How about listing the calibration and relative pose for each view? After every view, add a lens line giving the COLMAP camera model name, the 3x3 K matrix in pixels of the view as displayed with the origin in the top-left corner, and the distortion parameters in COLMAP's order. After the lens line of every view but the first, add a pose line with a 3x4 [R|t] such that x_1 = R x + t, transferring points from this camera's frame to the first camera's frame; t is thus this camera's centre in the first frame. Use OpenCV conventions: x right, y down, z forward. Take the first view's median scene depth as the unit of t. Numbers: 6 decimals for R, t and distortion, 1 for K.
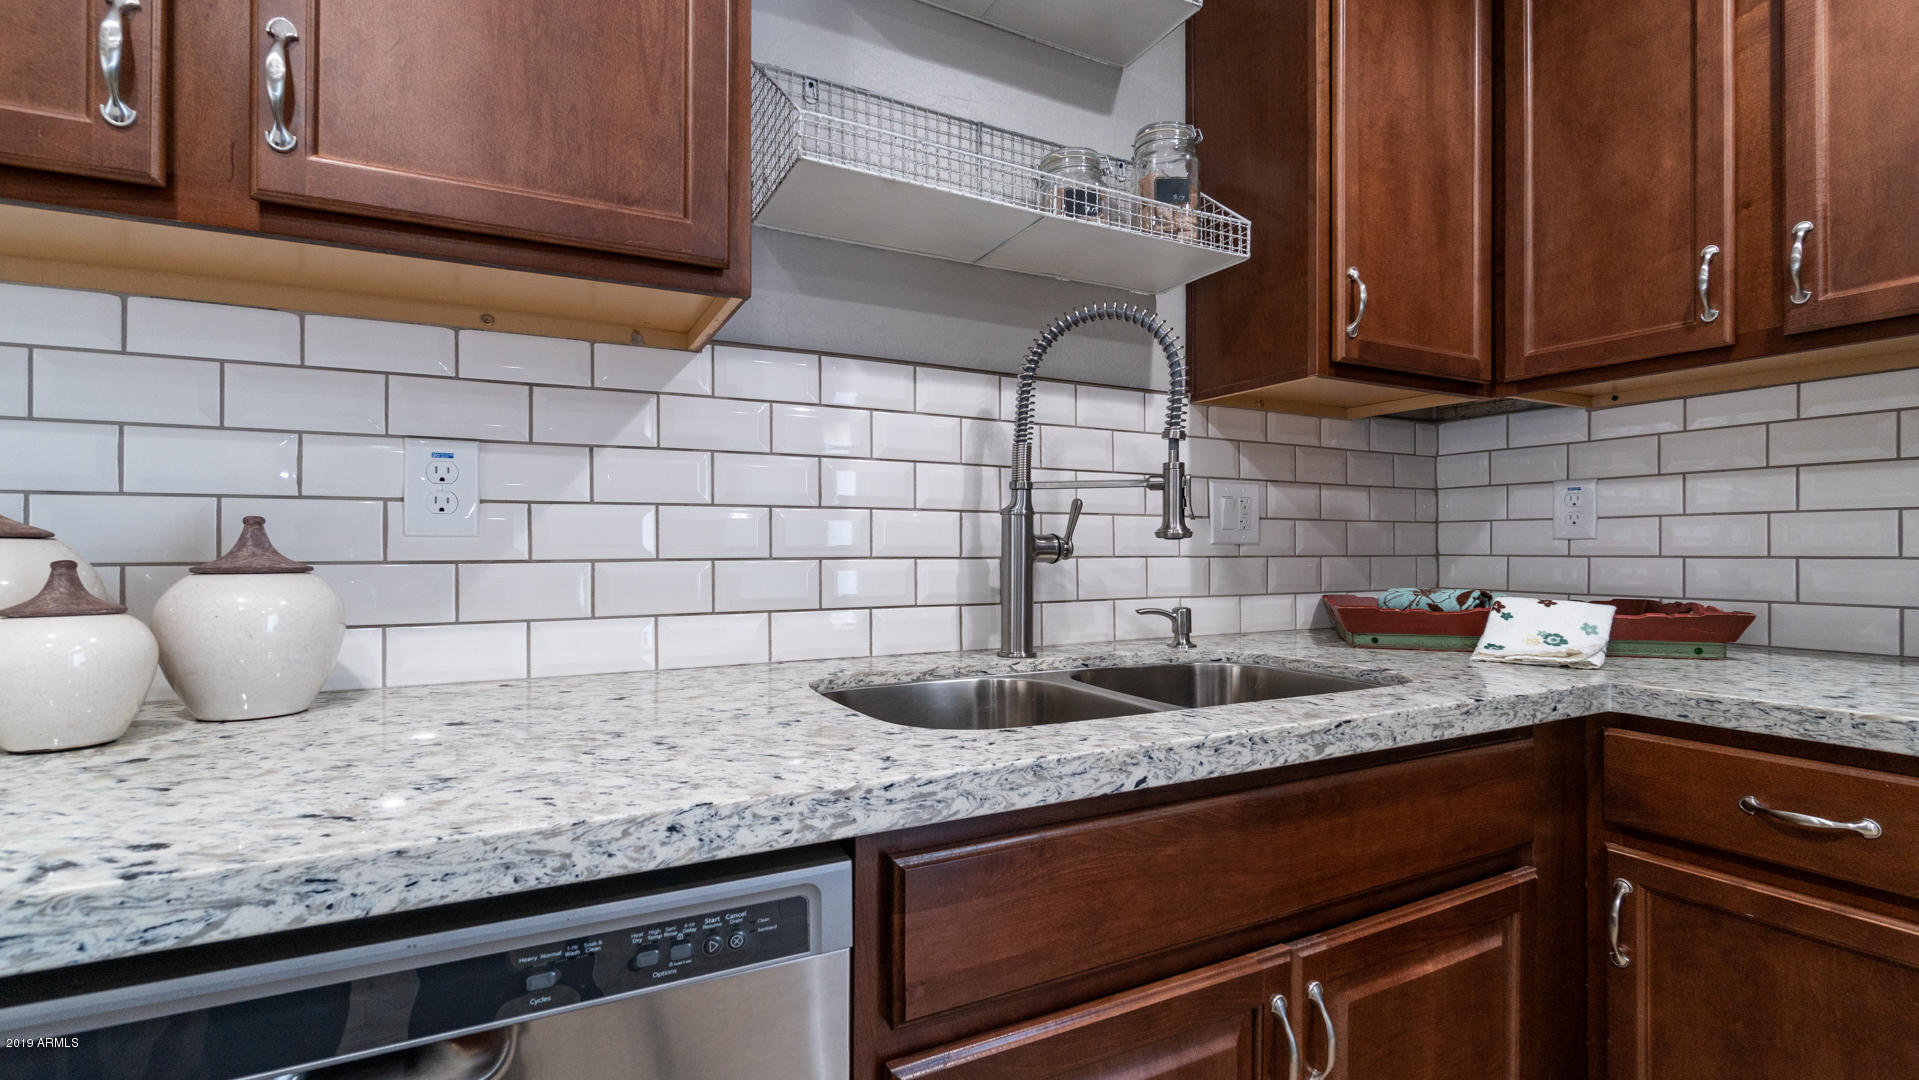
lens RADIAL K [[760.4, 0, 890.1], [0, 760.4, 552.4], [0, 0, 1]] dist [0.000585, -0.000172]
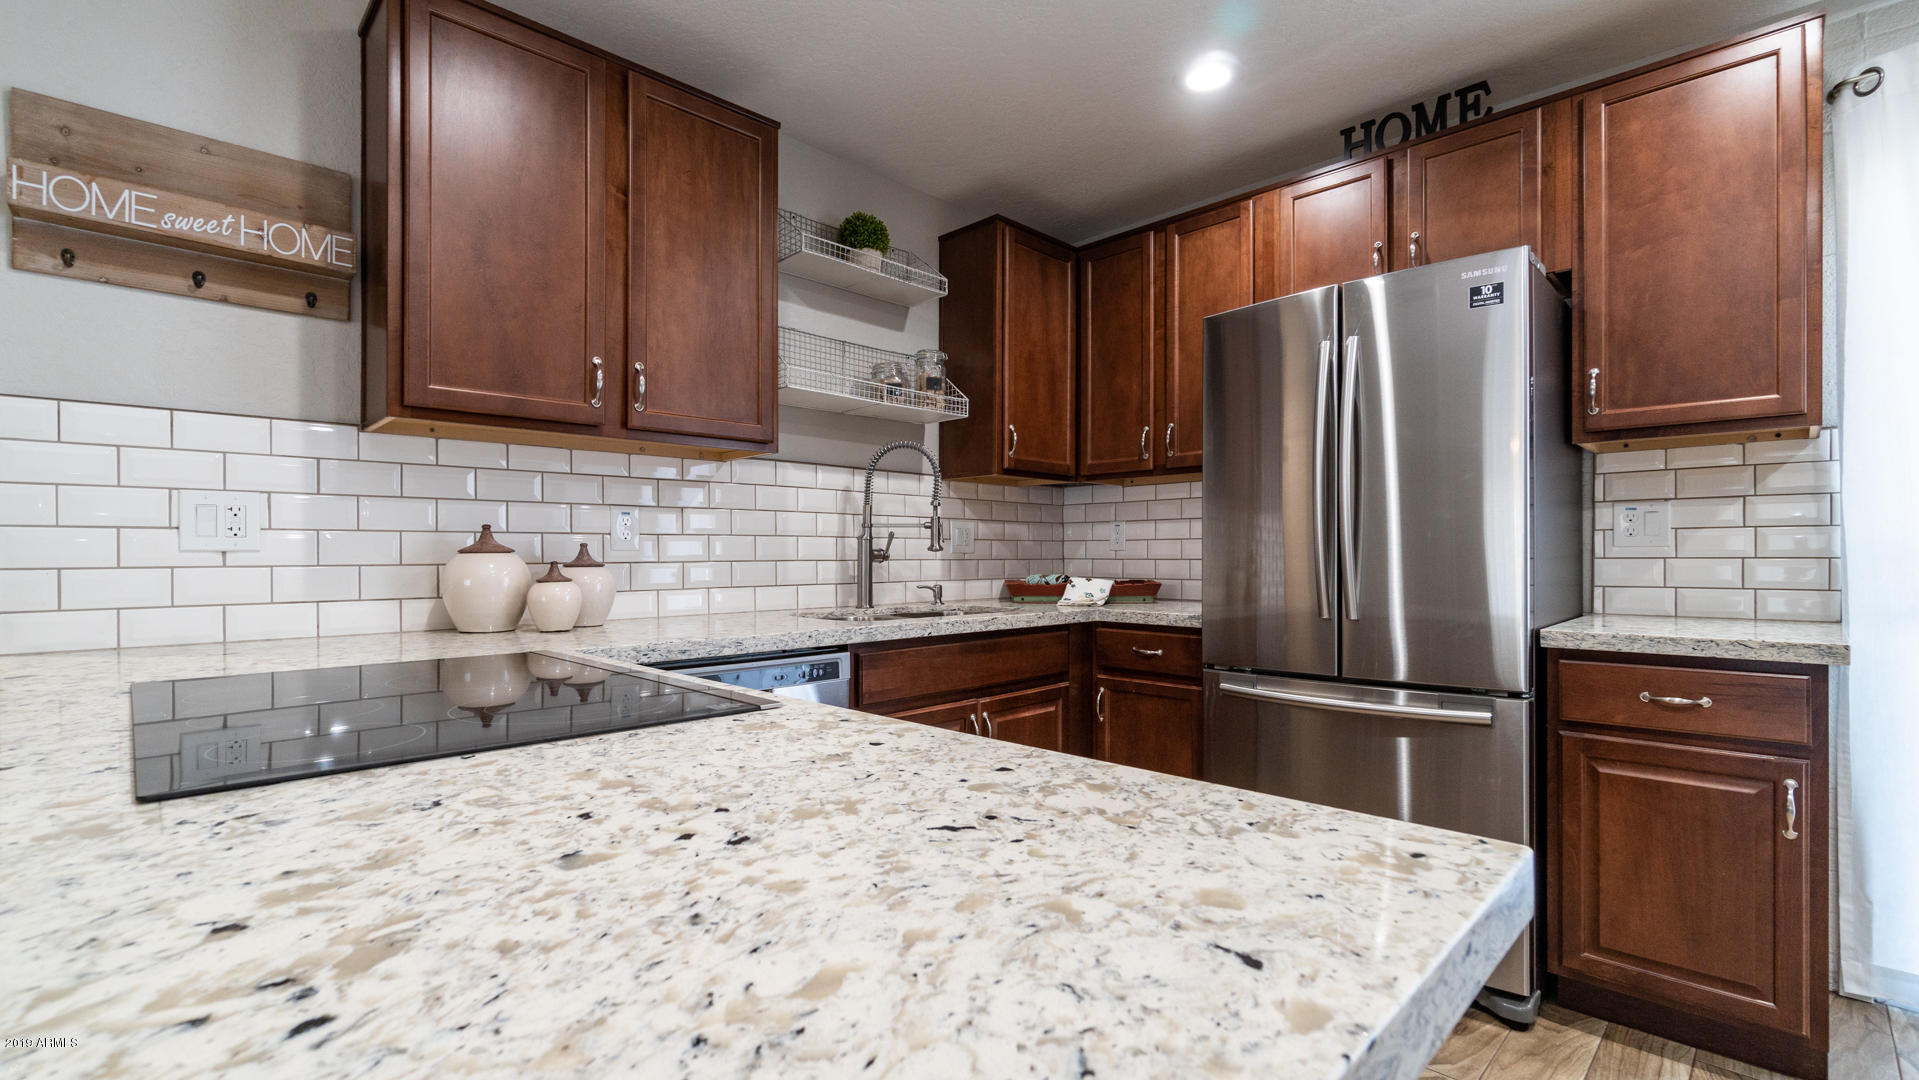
lens RADIAL K [[872.6, 0, 955.2], [0, 872.6, 553.5], [0, 0, 1]] dist [-0.000884, 0.000186]
pose [[0.919861, 0.001003, 0.392243, -0.536047], [0.000260, 0.999995, -0.003166, -0.003631], [-0.392245, 0.003014, 0.919856, -1.276005]]
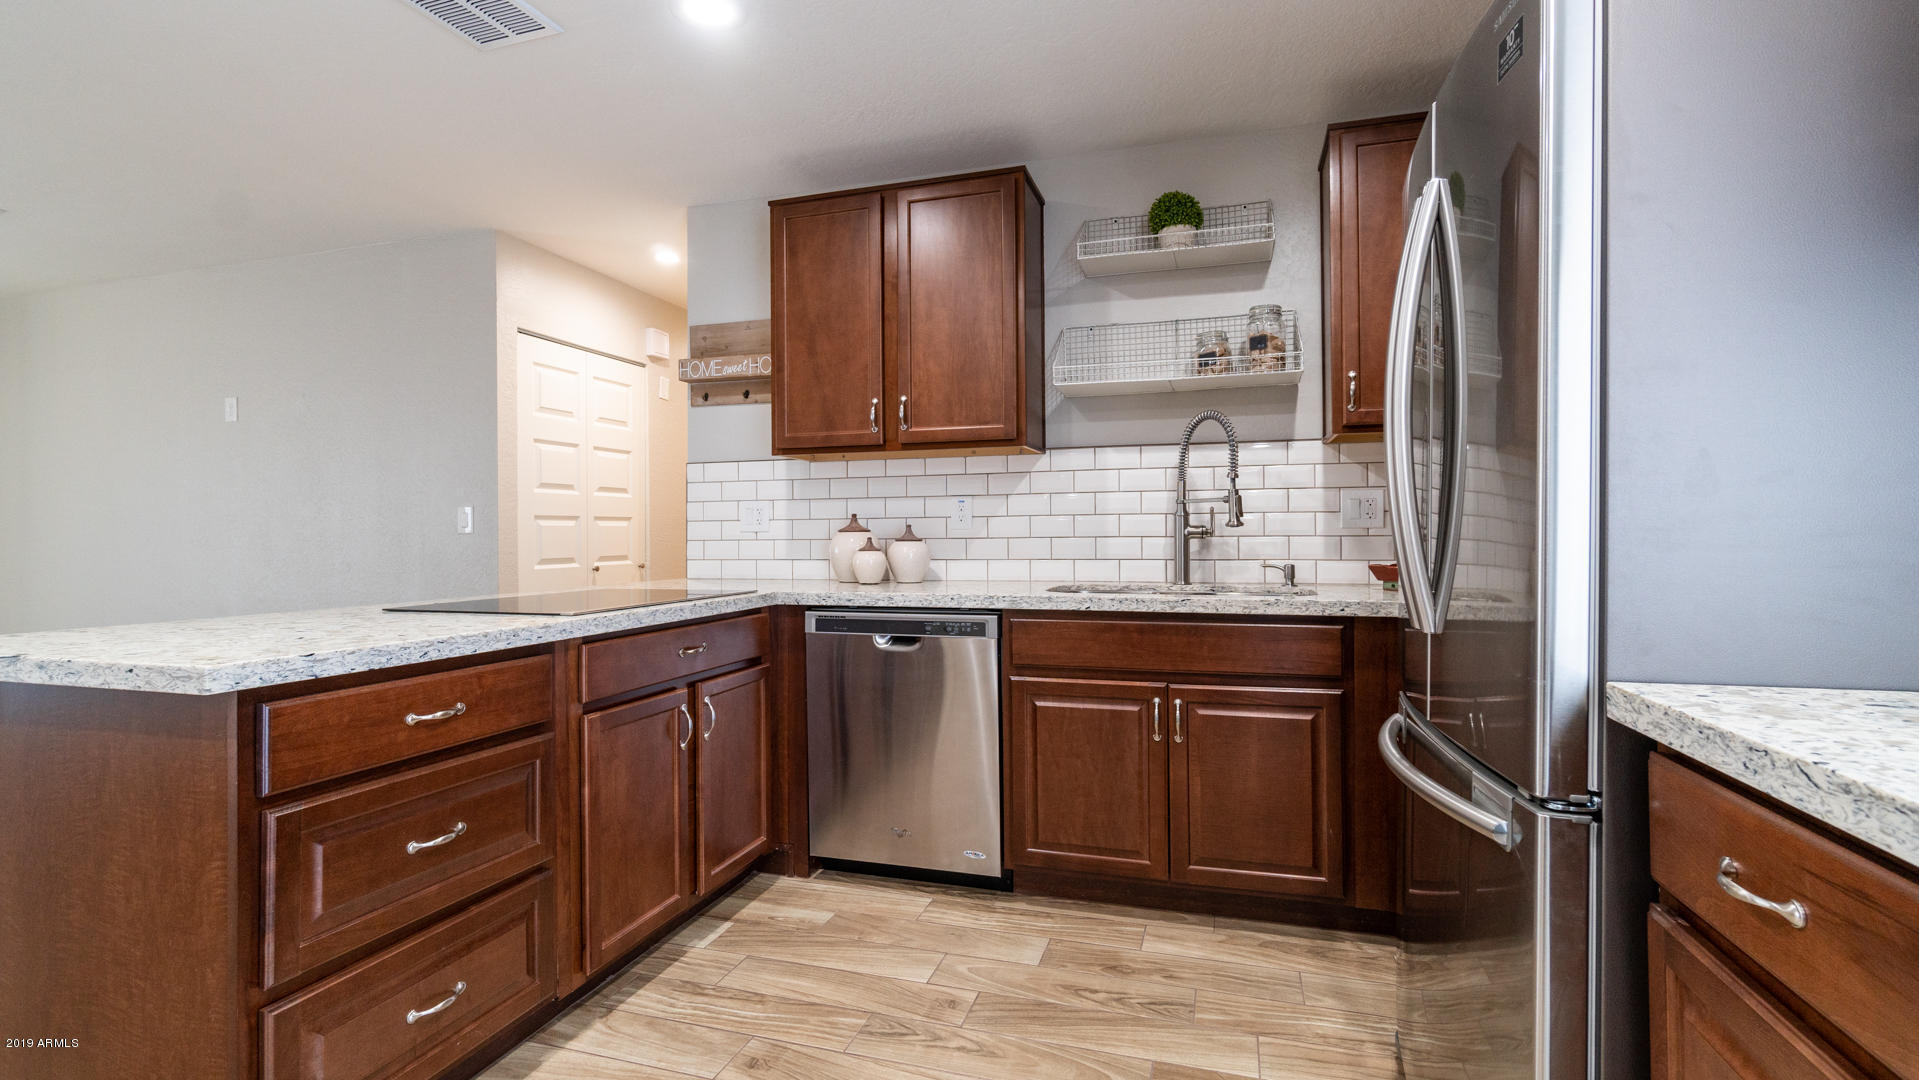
lens RADIAL K [[953.8, 0, 1072.4], [0, 953.8, 524.4], [0, 0, 1]] dist [0.000408, -0.000544]
pose [[0.769184, -0.009404, -0.638958, 1.595300], [0.004755, 0.999948, -0.008992, -0.003674], [0.639009, 0.003878, 0.769189, -1.177044]]
